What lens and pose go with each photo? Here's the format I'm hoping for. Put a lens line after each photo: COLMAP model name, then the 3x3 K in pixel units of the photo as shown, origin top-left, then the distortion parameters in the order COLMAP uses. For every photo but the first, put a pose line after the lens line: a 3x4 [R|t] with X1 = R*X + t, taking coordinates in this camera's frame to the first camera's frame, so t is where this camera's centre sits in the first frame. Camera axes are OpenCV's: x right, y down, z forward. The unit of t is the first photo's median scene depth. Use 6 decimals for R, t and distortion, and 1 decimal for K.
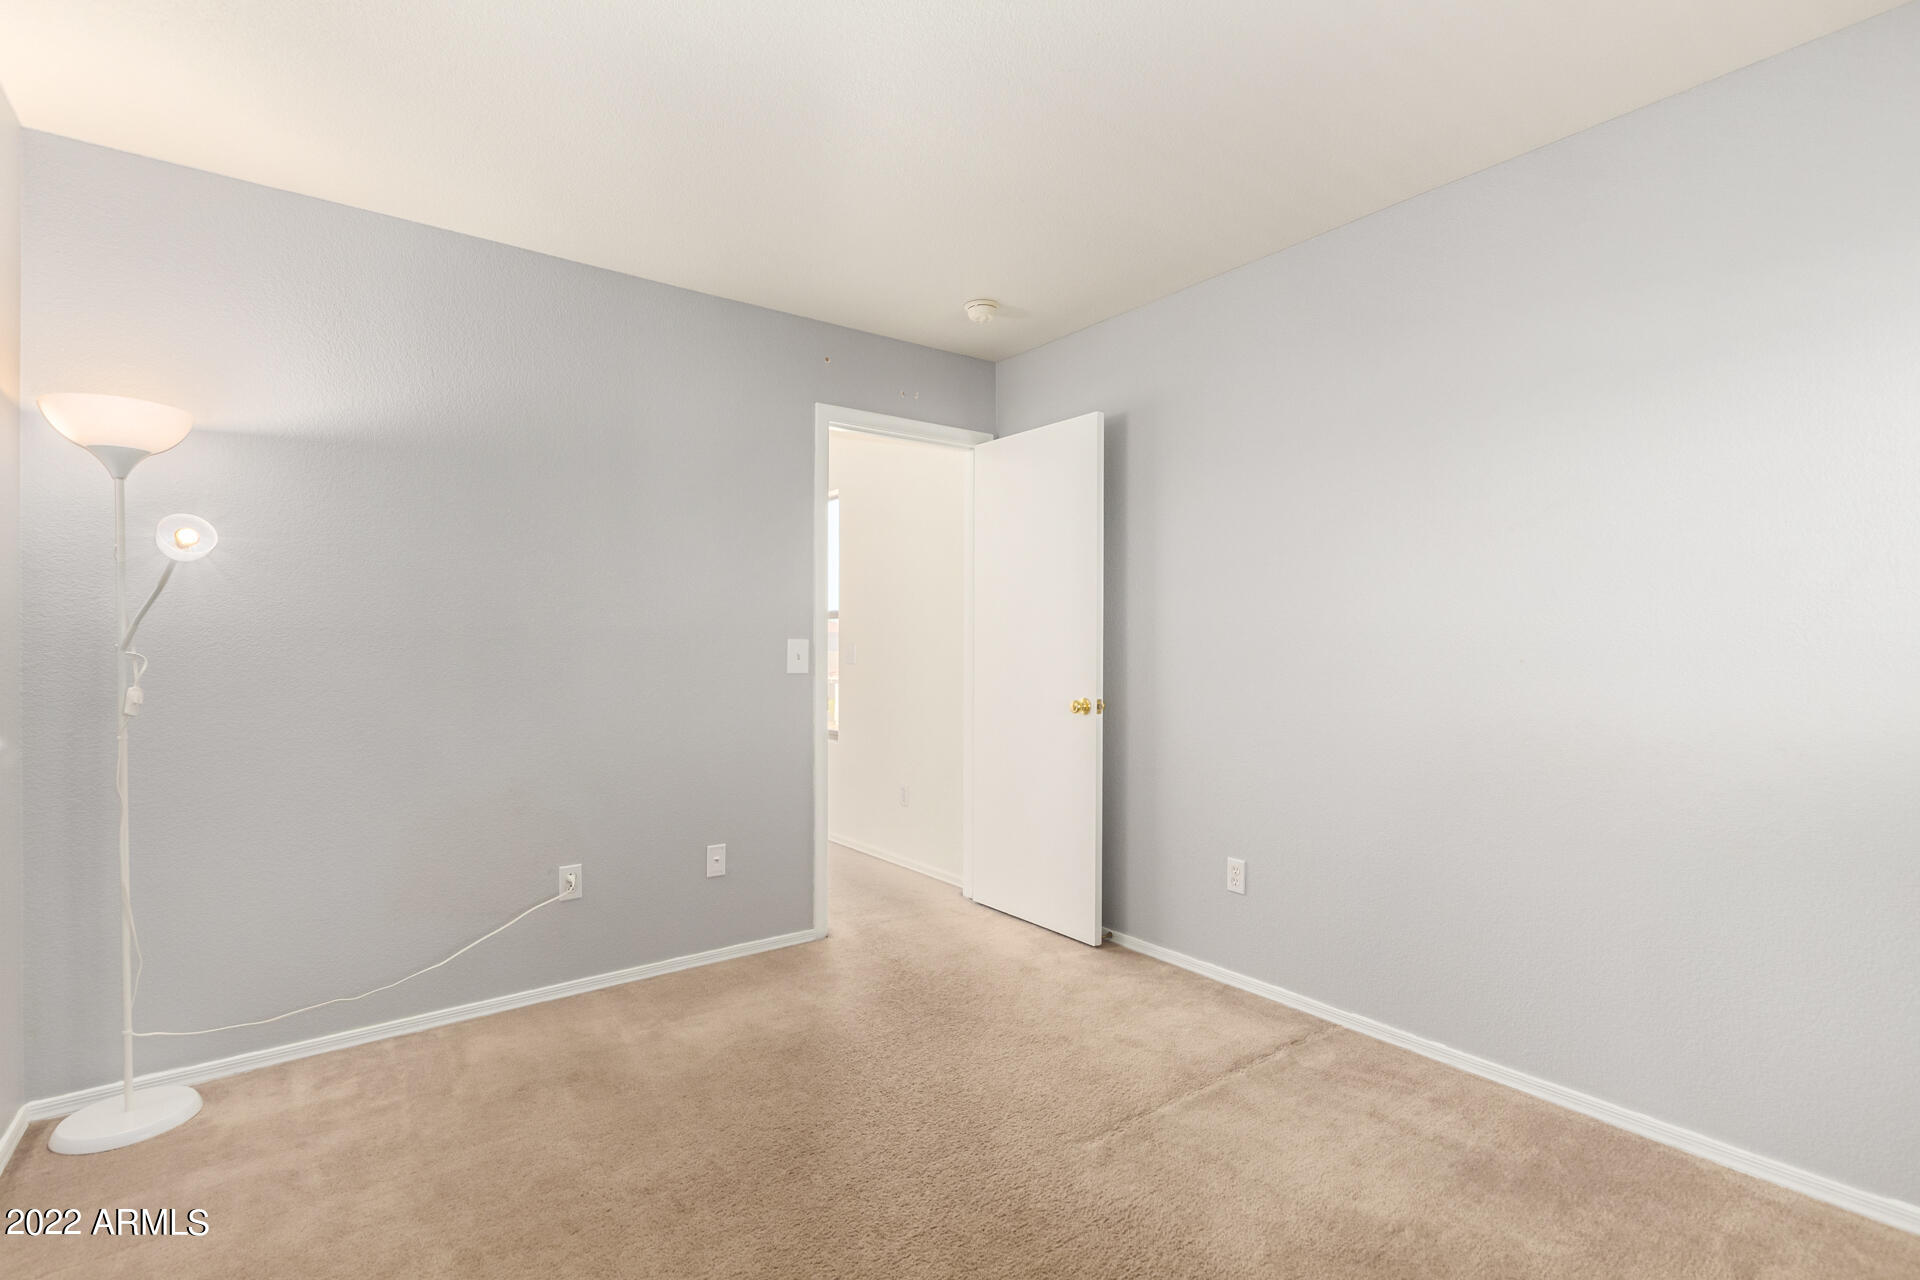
lens RADIAL K [[900.6, 0, 961.7], [0, 900.6, 646.2], [0, 0, 1]] dist [0.006222, -0.001204]
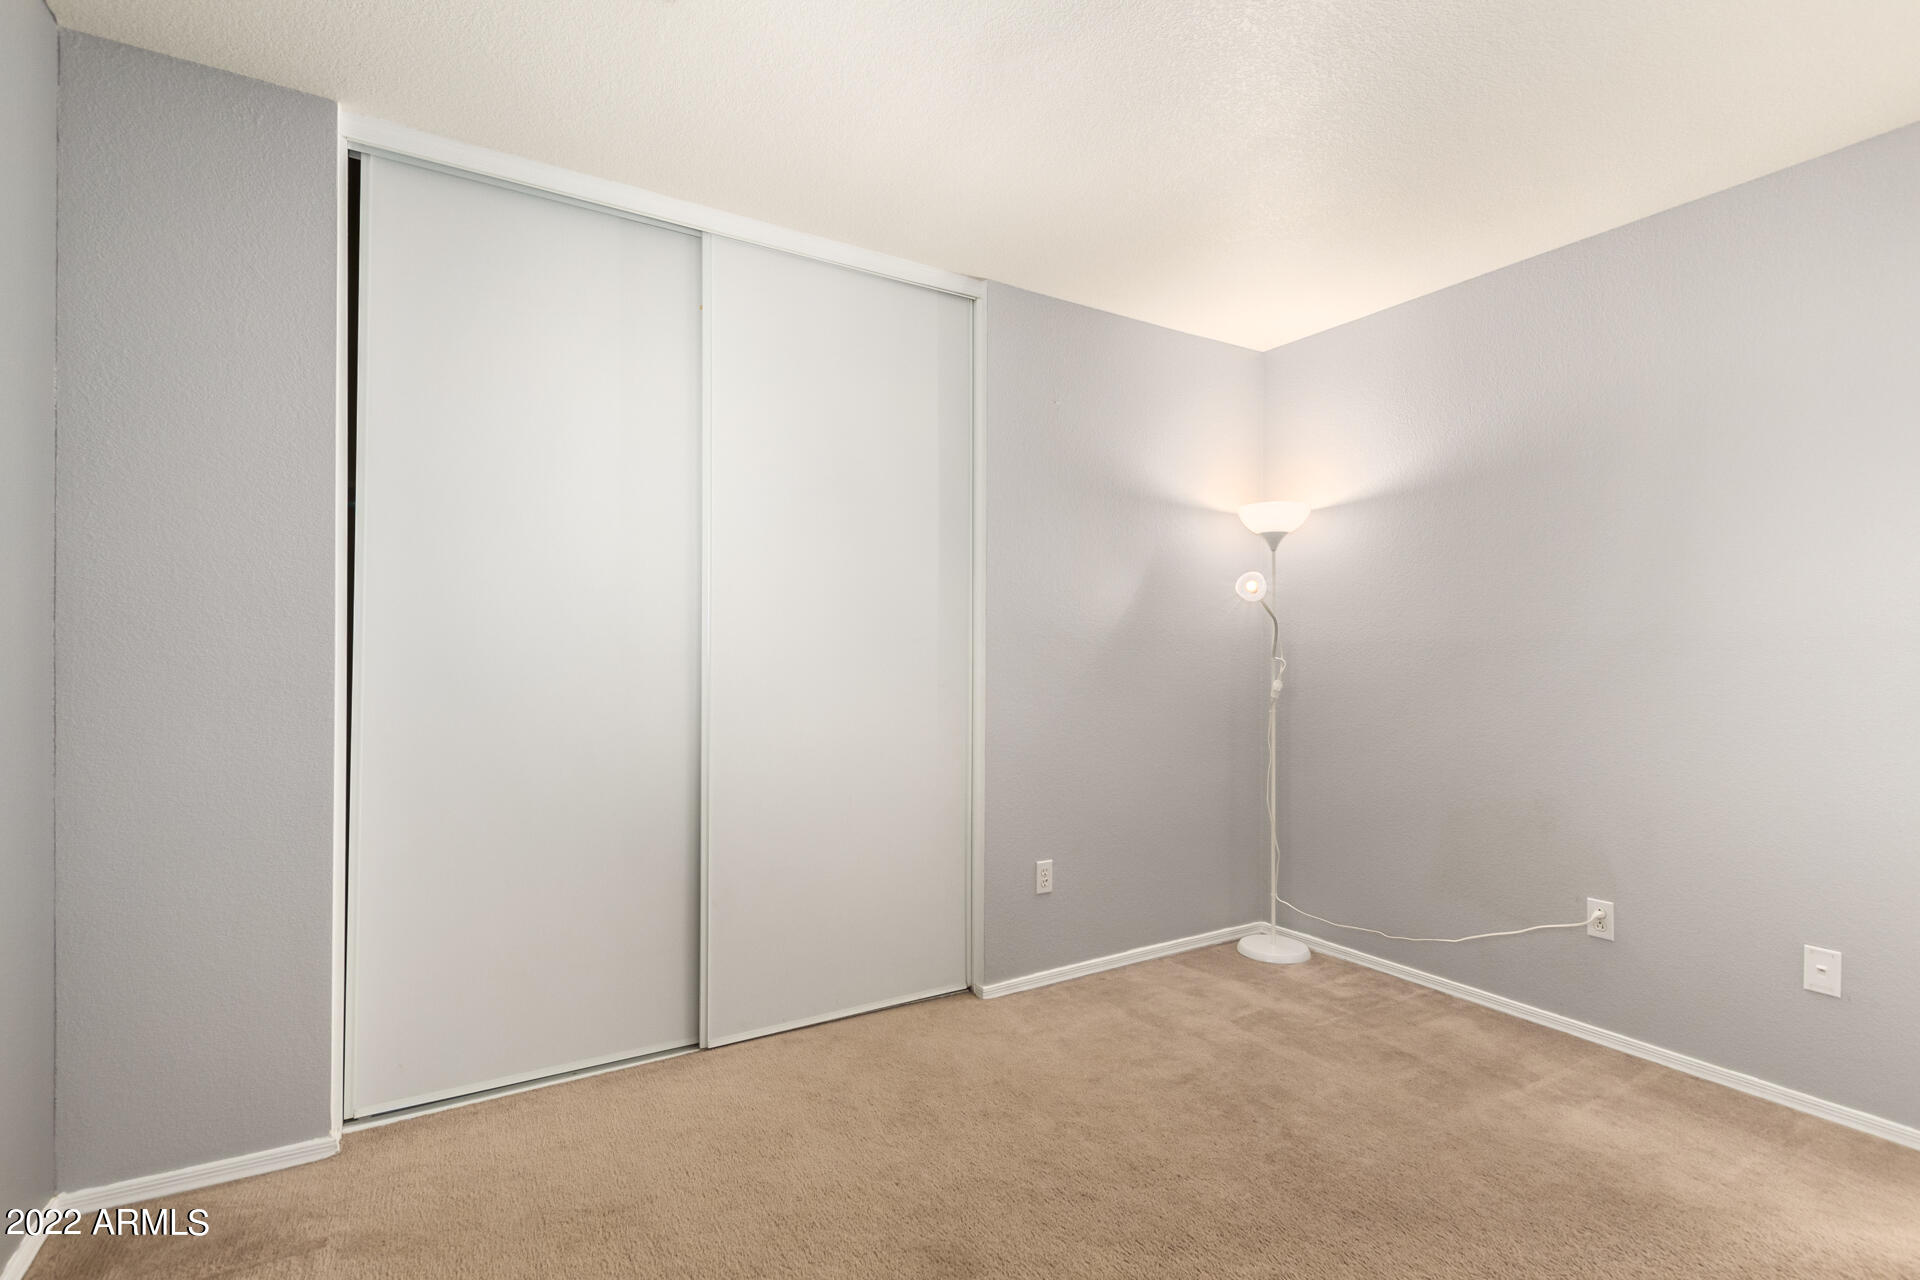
lens RADIAL K [[900.6, 0, 969.2], [0, 900.6, 650.5], [0, 0, 1]] dist [0.006222, -0.001204]
pose [[-0.109173, 0.001341, -0.994022, 0.671674], [-0.005355, 0.999984, 0.001937, -0.007166], [0.994008, 0.005534, -0.109164, 0.586115]]
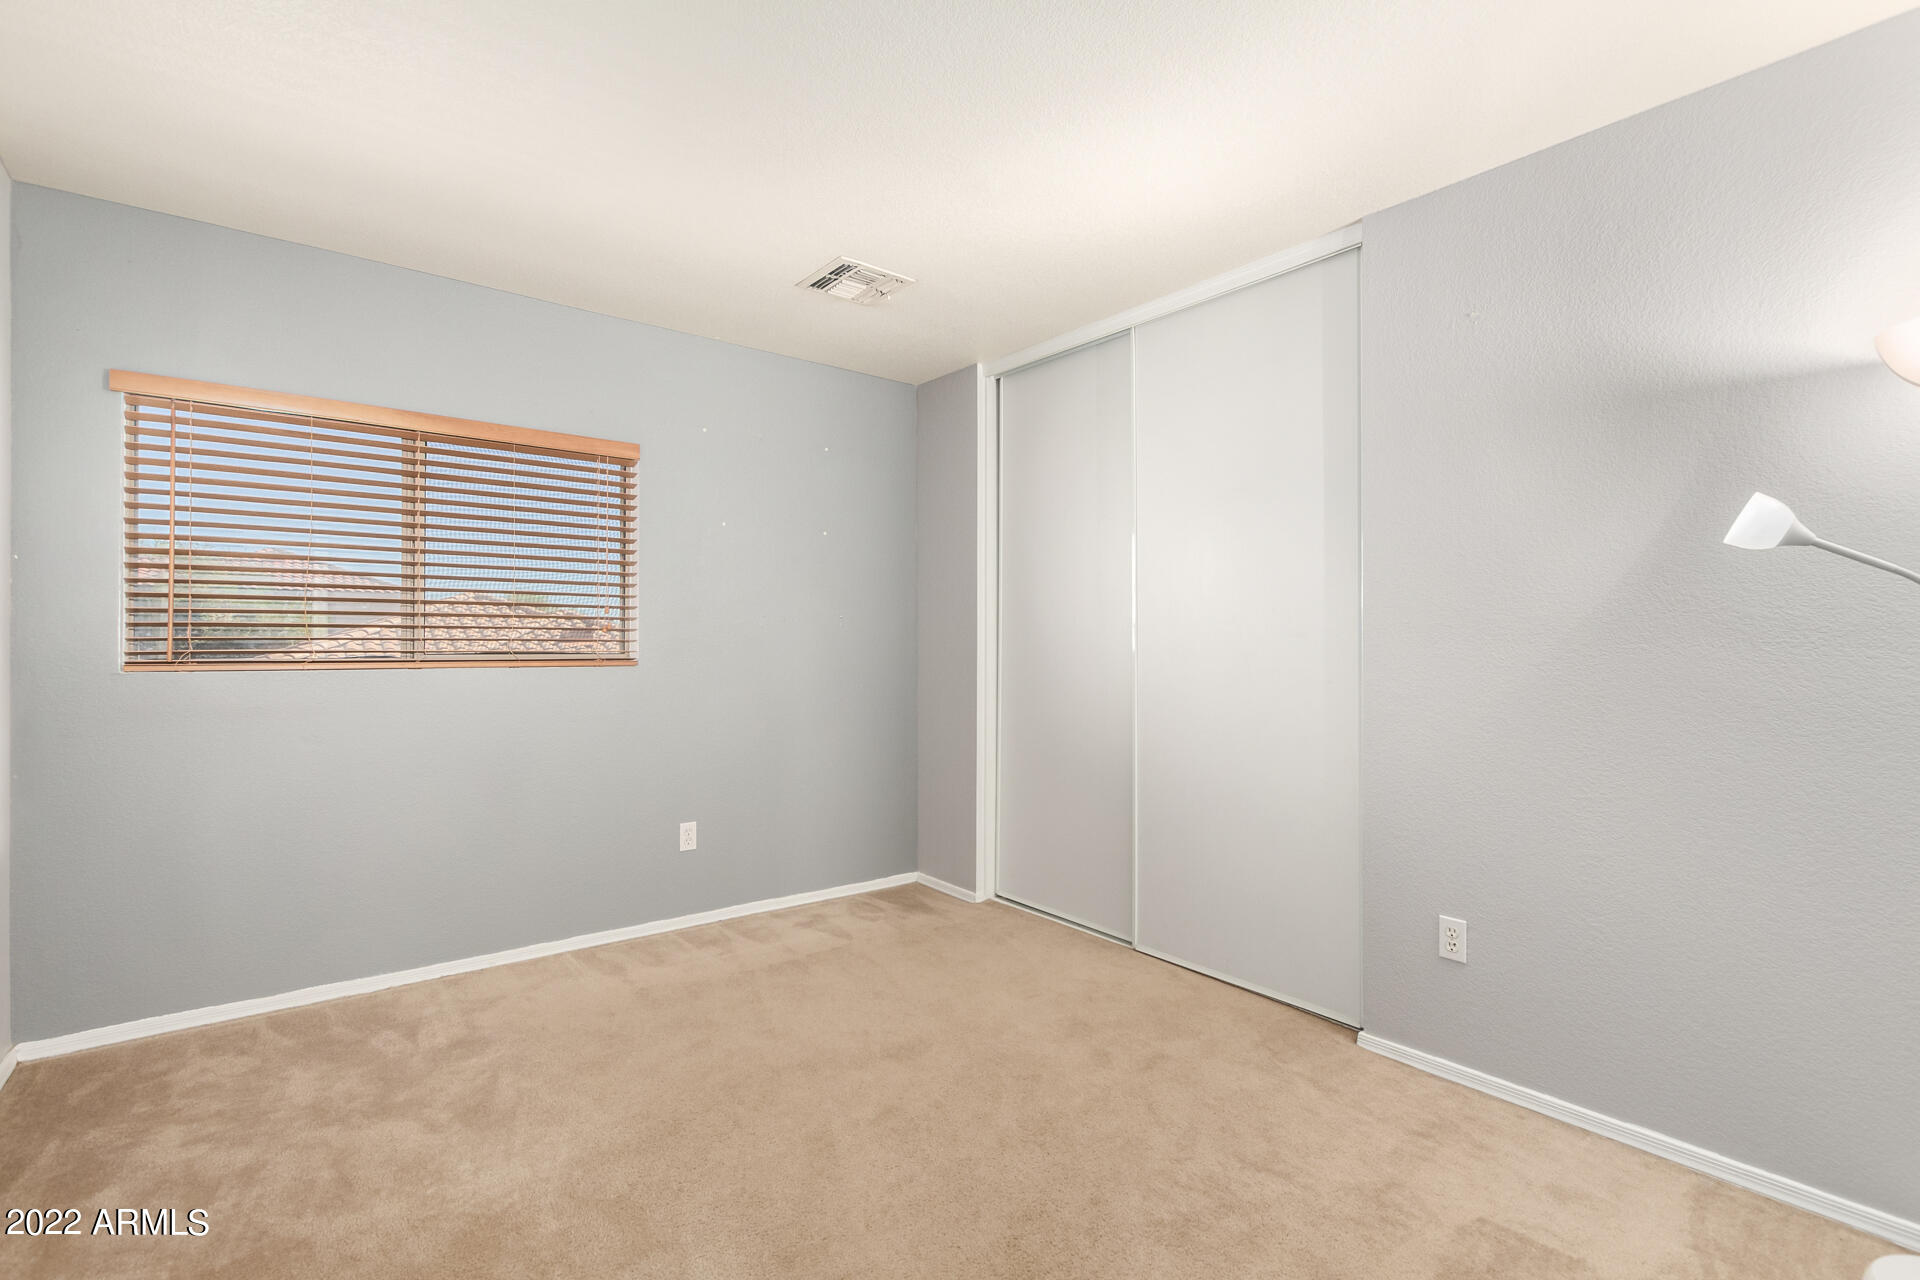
lens RADIAL K [[900.6, 0, 968.0], [0, 900.6, 633.9], [0, 0, 1]] dist [0.006222, -0.001204]
pose [[-0.999993, 0.002294, -0.002926, -0.099220], [0.002308, 0.999986, -0.004762, -0.013850], [0.002915, -0.004769, -0.999984, 1.564355]]
